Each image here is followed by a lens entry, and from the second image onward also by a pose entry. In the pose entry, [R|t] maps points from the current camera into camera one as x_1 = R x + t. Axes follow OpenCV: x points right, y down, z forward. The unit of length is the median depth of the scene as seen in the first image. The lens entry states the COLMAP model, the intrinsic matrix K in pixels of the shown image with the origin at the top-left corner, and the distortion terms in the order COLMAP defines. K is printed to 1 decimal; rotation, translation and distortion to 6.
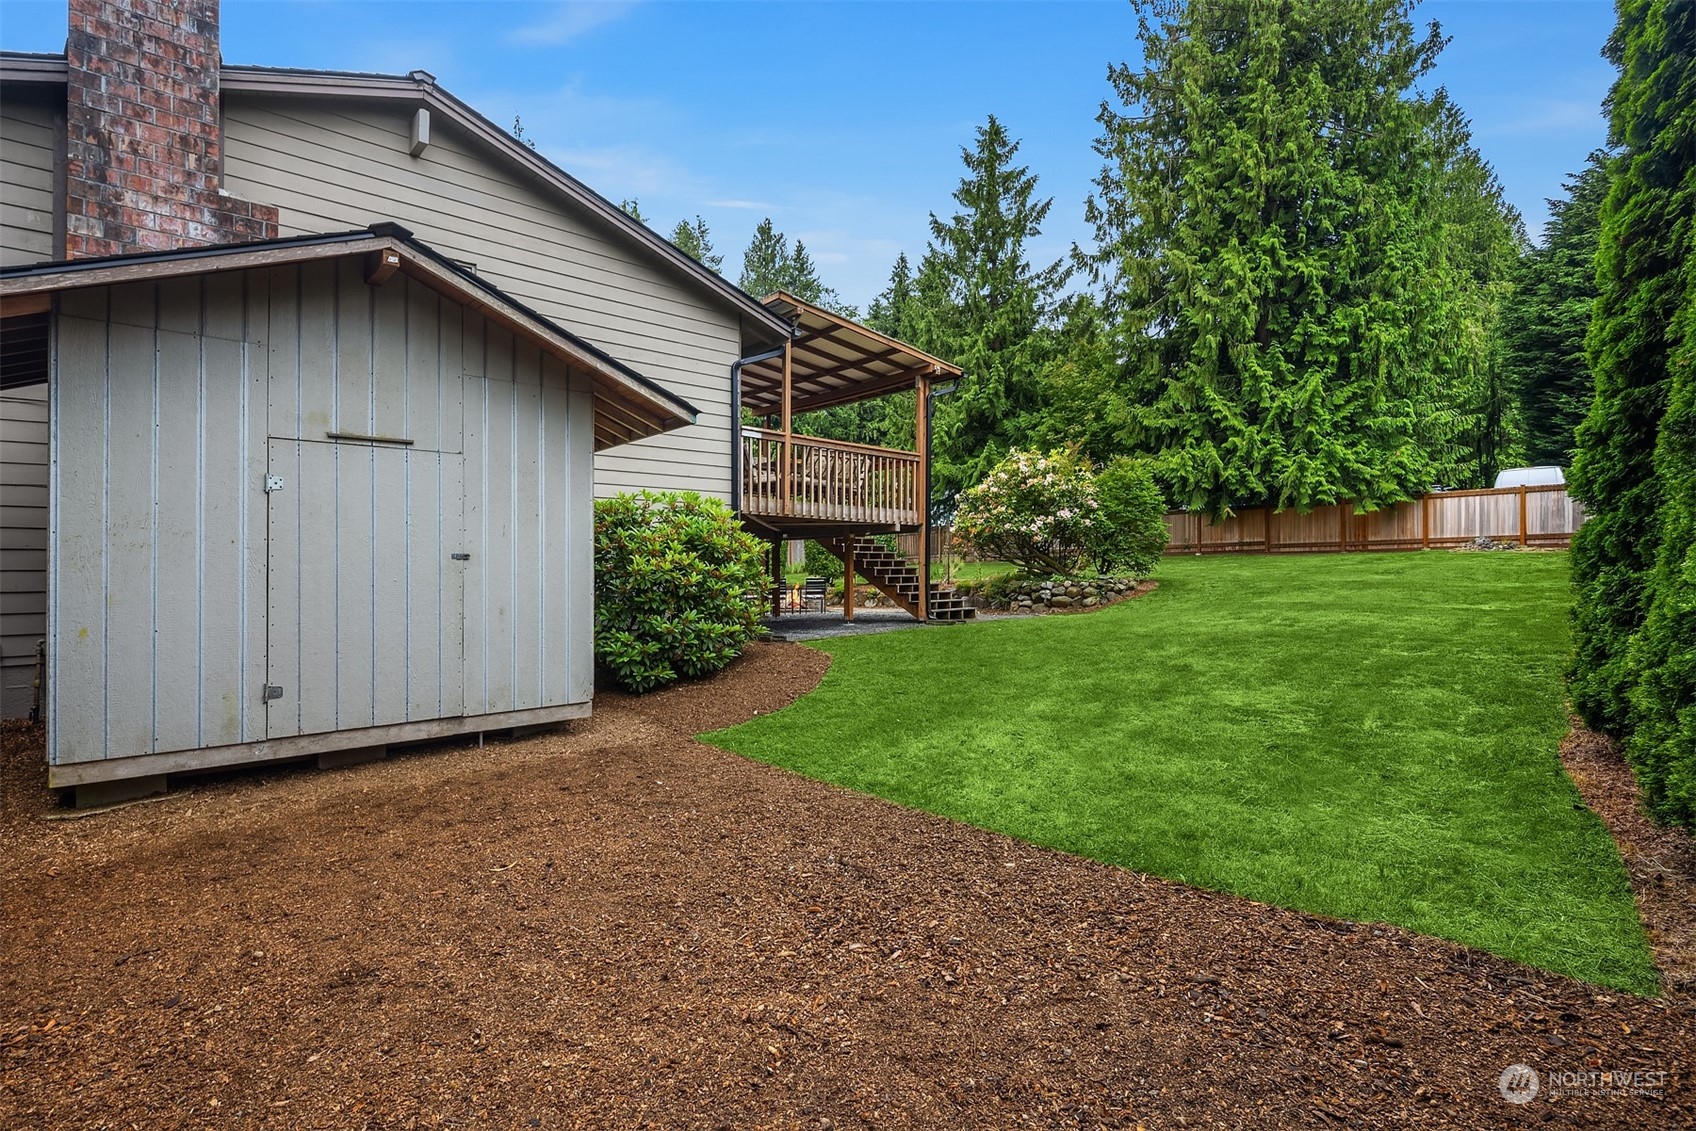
lens RADIAL K [[824.0, 0, 838.7], [0, 824.0, 575.9], [0, 0, 1]] dist [0.007452, -0.002998]
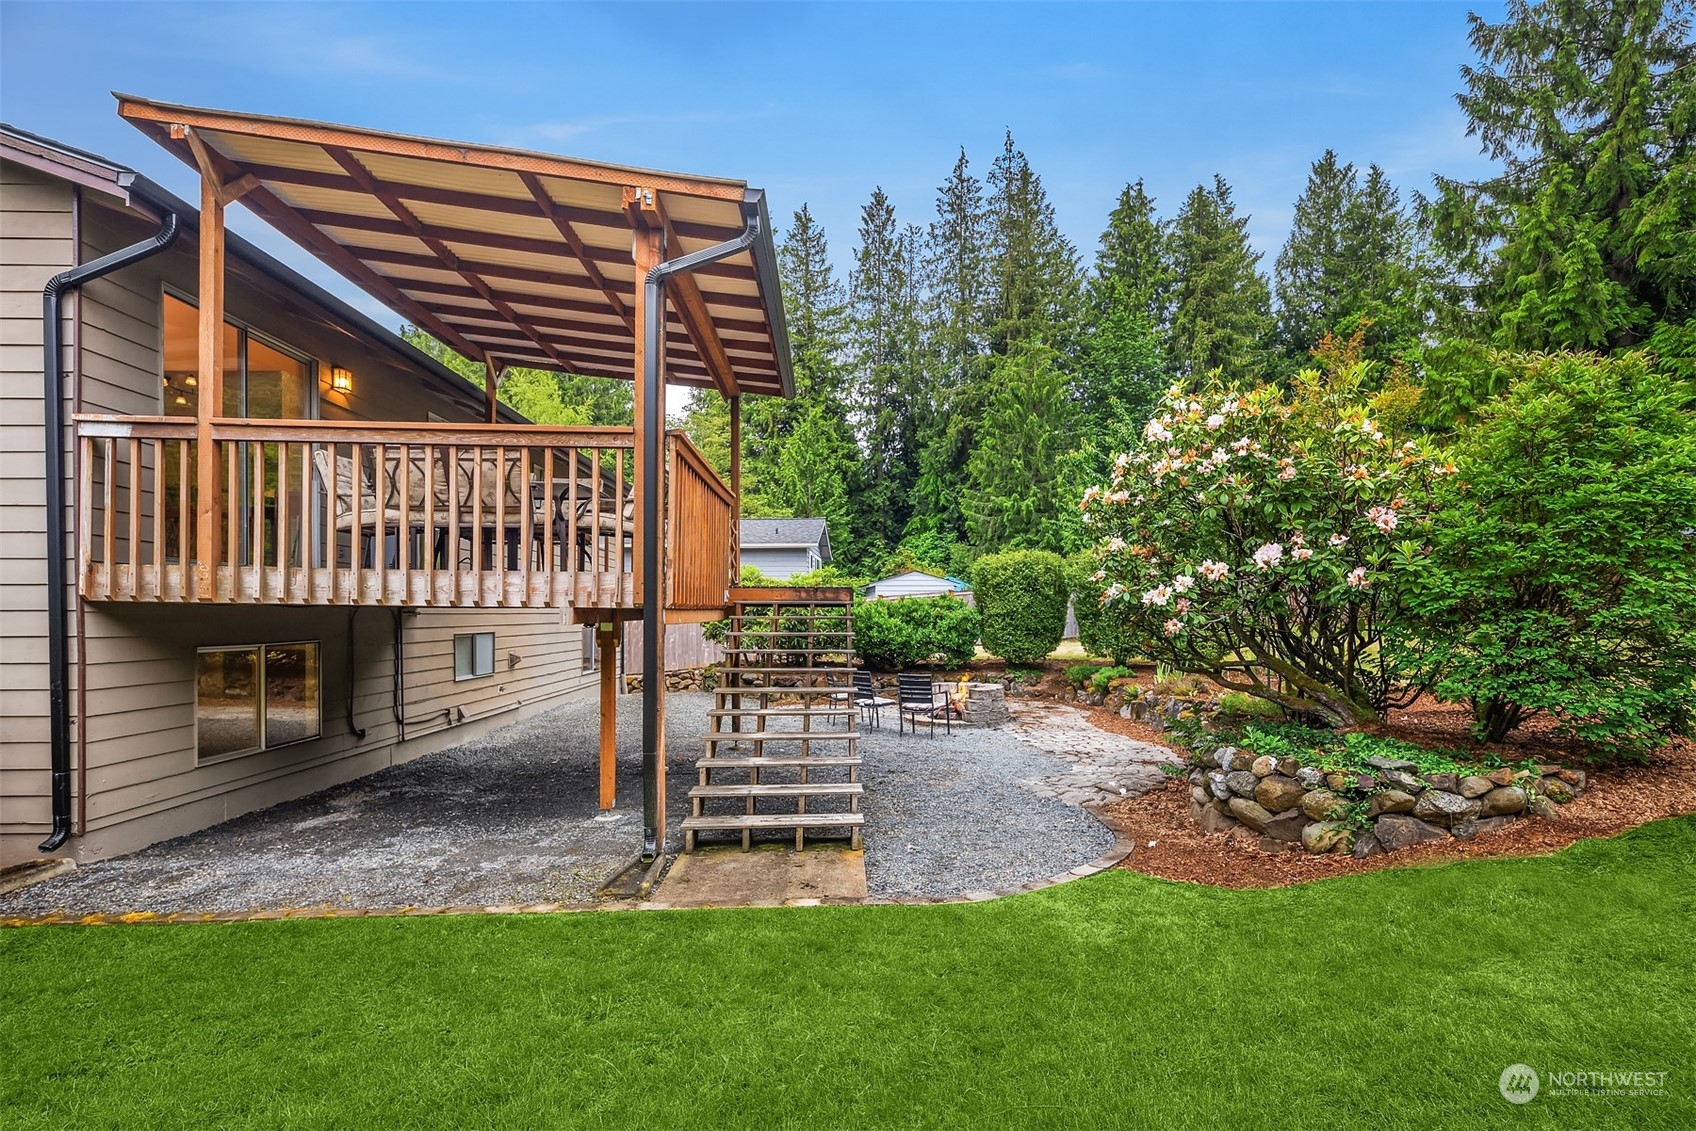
lens RADIAL K [[824.0, 0, 867.8], [0, 824.0, 605.4], [0, 0, 1]] dist [0.007452, -0.002998]
pose [[0.769661, 0.006986, -0.638414, 0.364923], [-0.006019, 0.999975, 0.003686, -0.054782], [0.638424, 0.001006, 0.769684, 0.641212]]
